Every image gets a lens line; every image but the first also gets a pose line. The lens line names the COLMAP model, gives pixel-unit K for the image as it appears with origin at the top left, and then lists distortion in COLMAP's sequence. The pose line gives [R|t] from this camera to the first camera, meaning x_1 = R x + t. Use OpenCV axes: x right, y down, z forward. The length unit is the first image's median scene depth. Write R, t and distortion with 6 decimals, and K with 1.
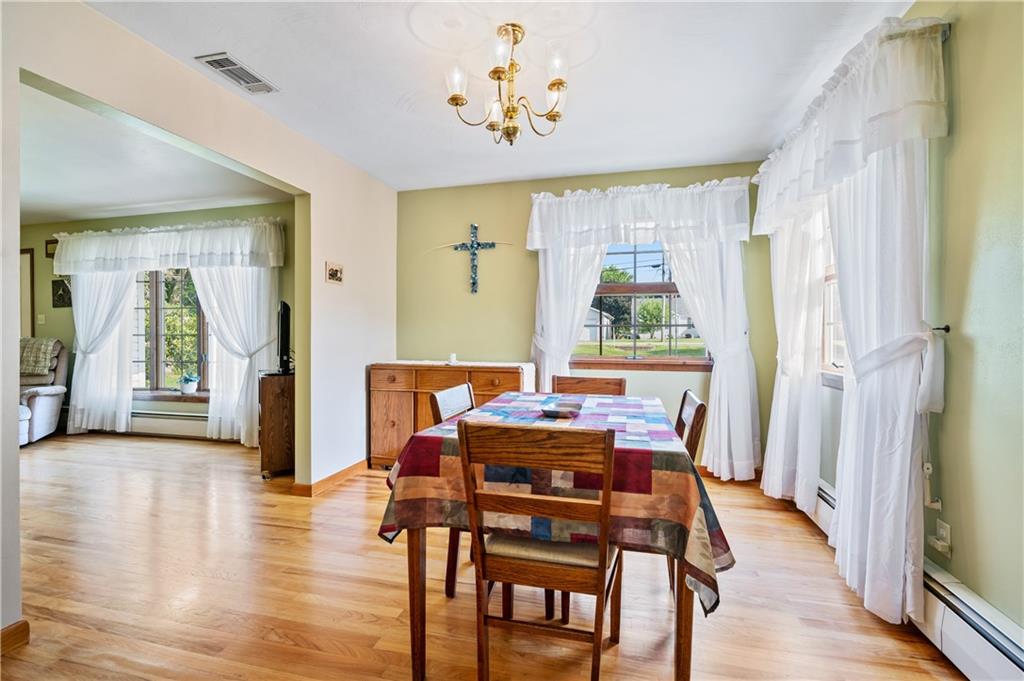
lens RADIAL K [[450.6, 0, 512.4], [0, 450.6, 339.8], [0, 0, 1]] dist [-0.003543, -0.000076]
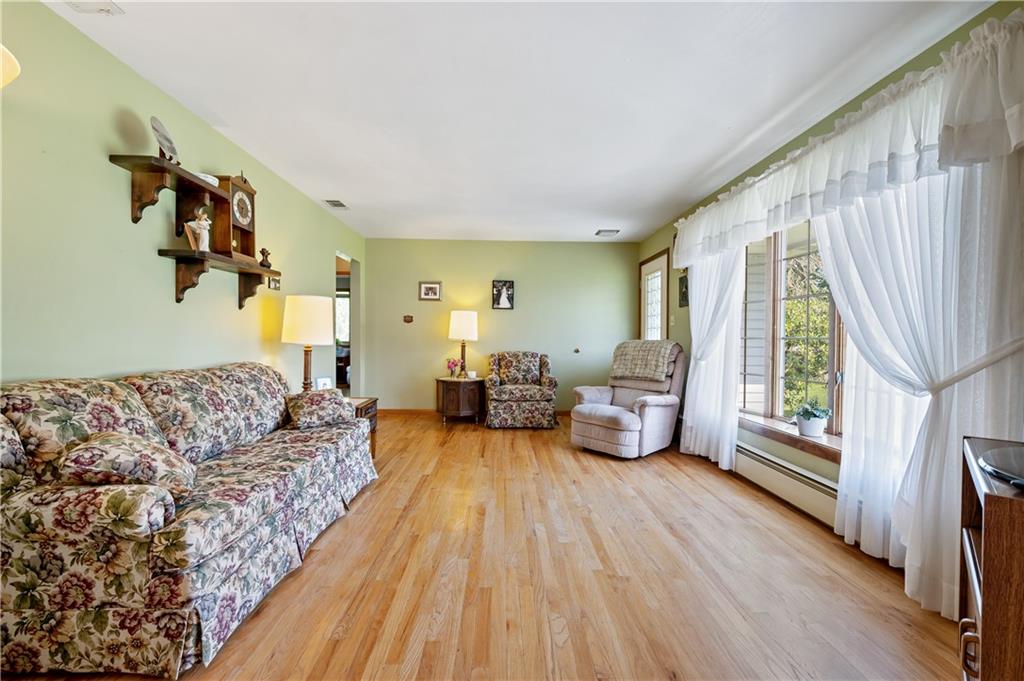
lens RADIAL K [[450.6, 0, 512.4], [0, 450.6, 339.8], [0, 0, 1]] dist [-0.003543, -0.000076]
pose [[0.293625, 0.010258, -0.955866, -0.279858], [-0.022751, 0.999734, 0.003741, -0.001873], [0.955650, 0.020648, 0.293780, 0.467623]]
